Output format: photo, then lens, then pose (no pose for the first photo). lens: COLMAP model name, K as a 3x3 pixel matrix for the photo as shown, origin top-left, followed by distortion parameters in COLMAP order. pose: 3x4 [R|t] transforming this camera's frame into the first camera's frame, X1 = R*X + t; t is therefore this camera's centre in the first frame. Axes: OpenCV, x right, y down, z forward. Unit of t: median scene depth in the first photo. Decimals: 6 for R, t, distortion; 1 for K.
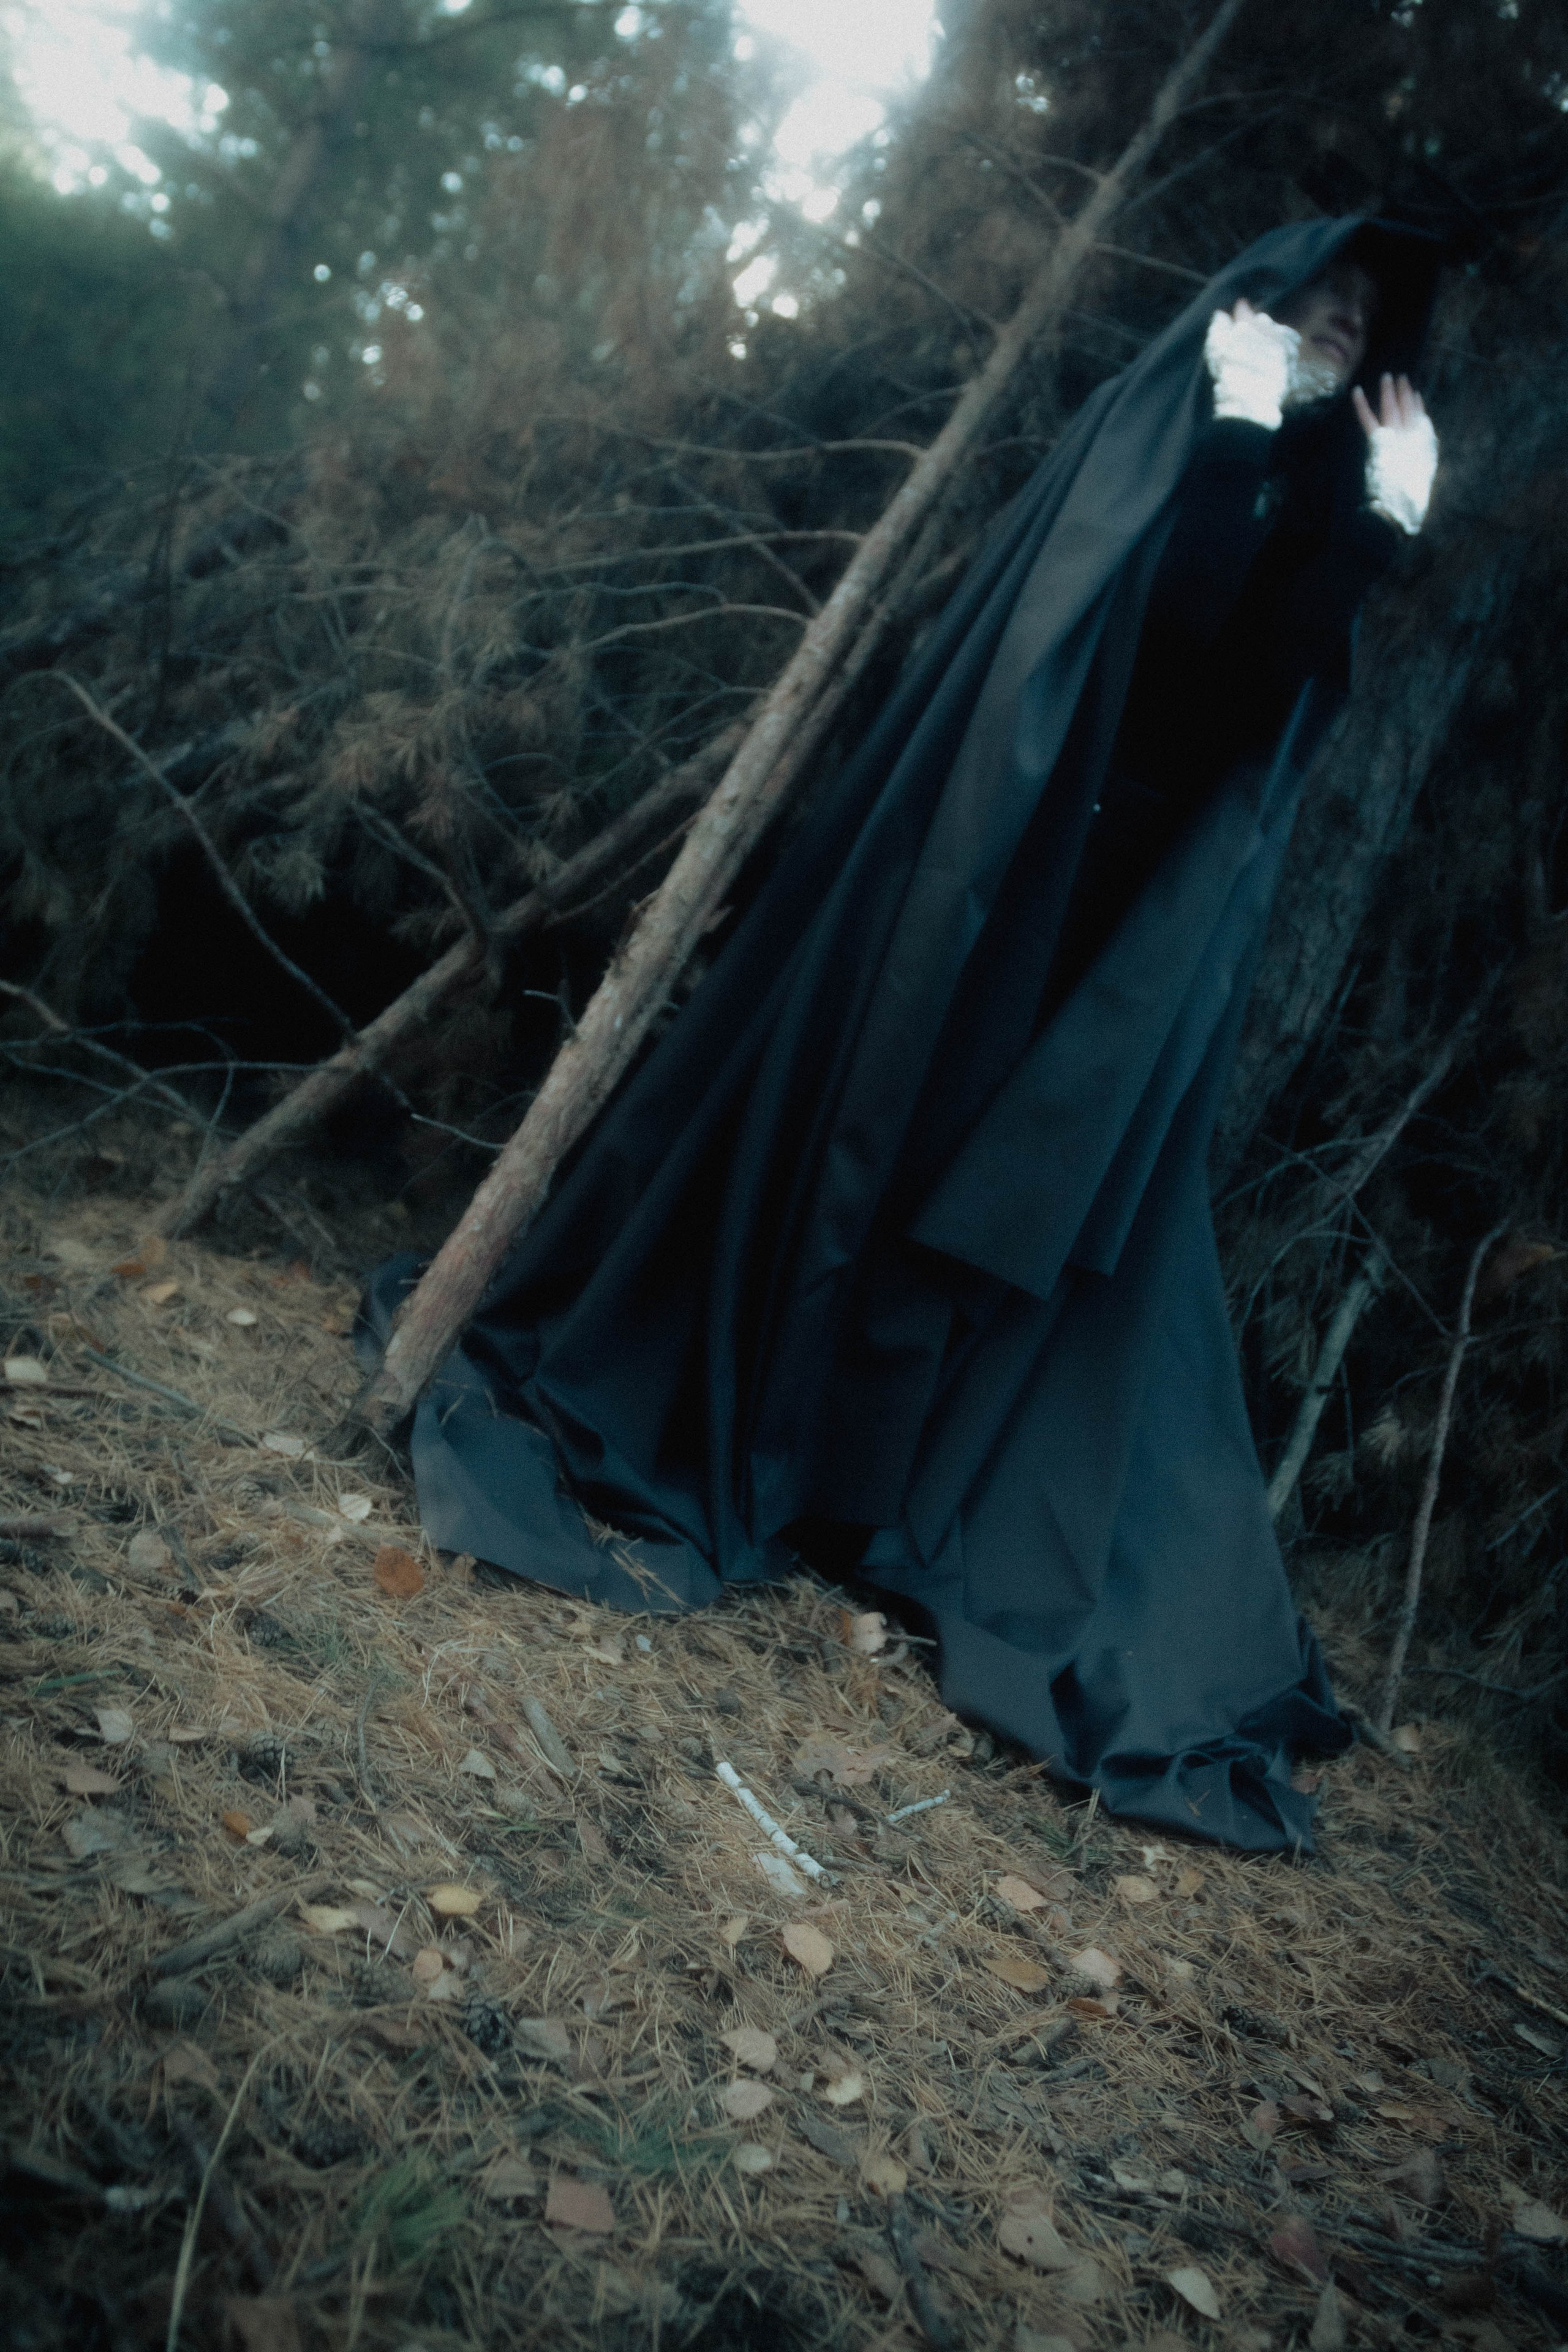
lens RADIAL K [[1971.6, 0, 784.8], [0, 1971.6, 1186.7], [0, 0, 1]] dist [-0.077809, 0.058497]
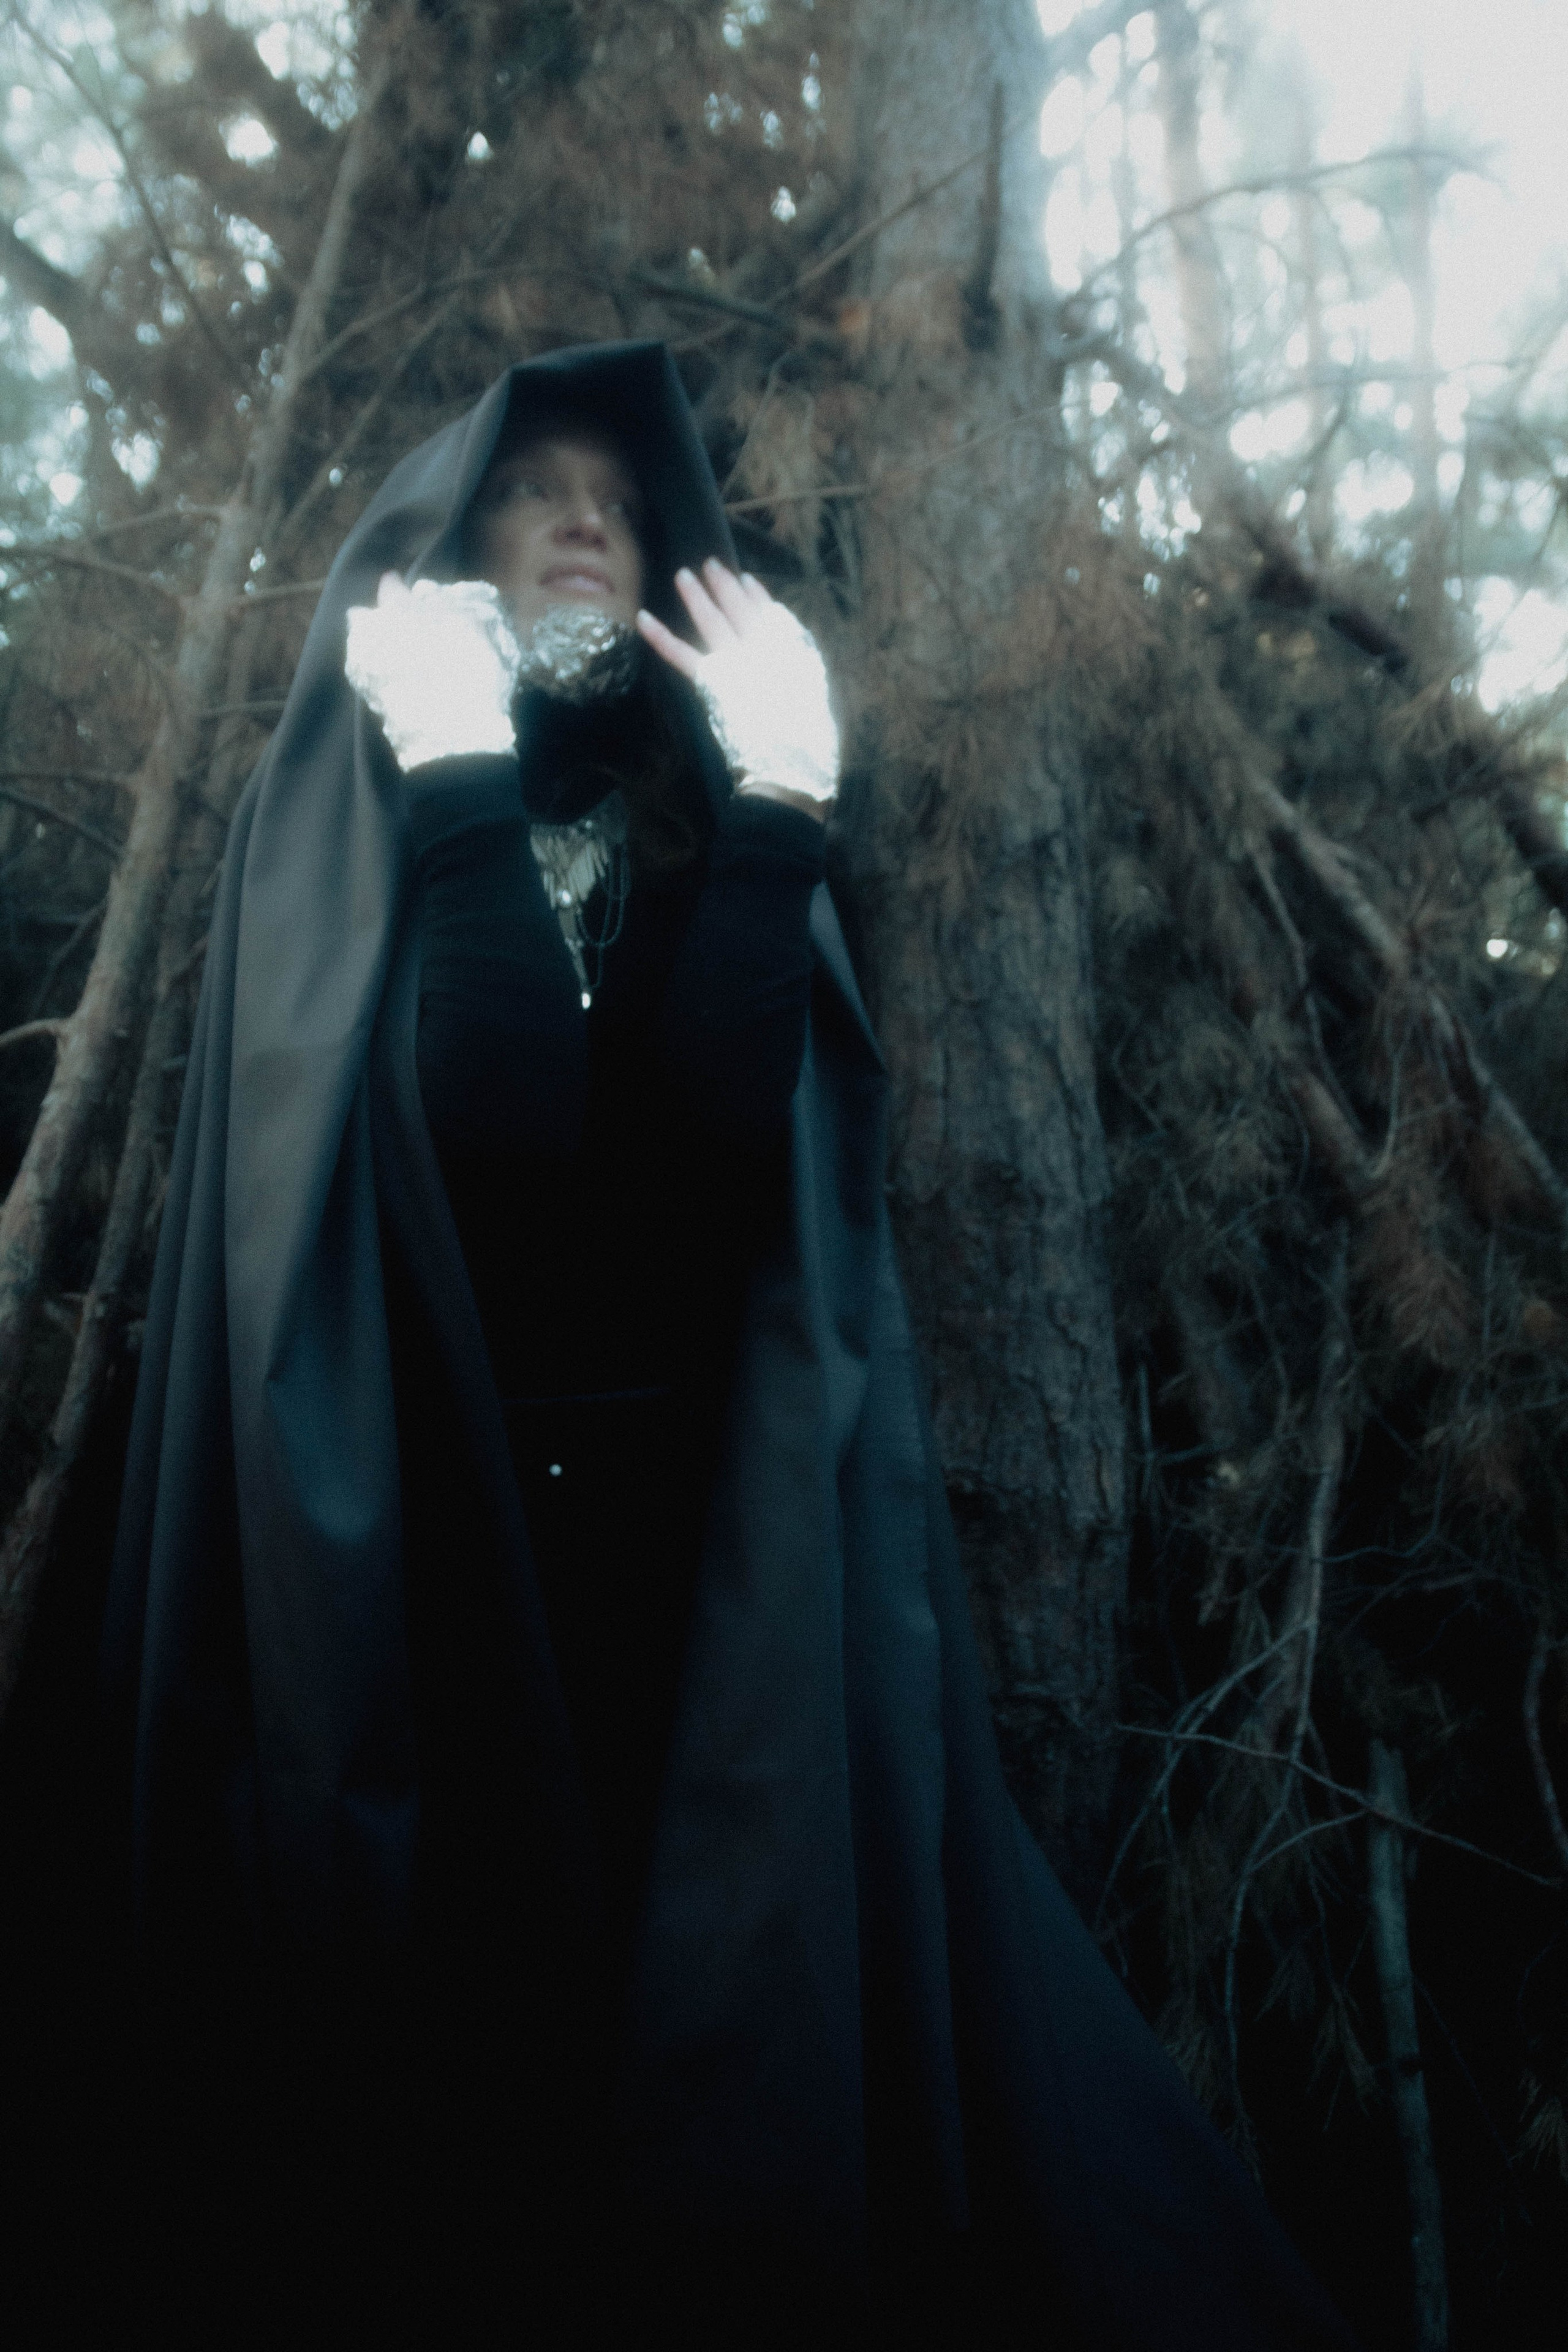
lens RADIAL K [[1971.6, 0, 784.6], [0, 1971.6, 1191.3], [0, 0, 1]] dist [-0.077809, 0.058497]
pose [[0.894163, -0.443159, 0.063890, 0.181457], [0.447705, 0.883129, -0.140152, -0.132100], [0.005687, 0.153923, 0.988067, 0.372586]]
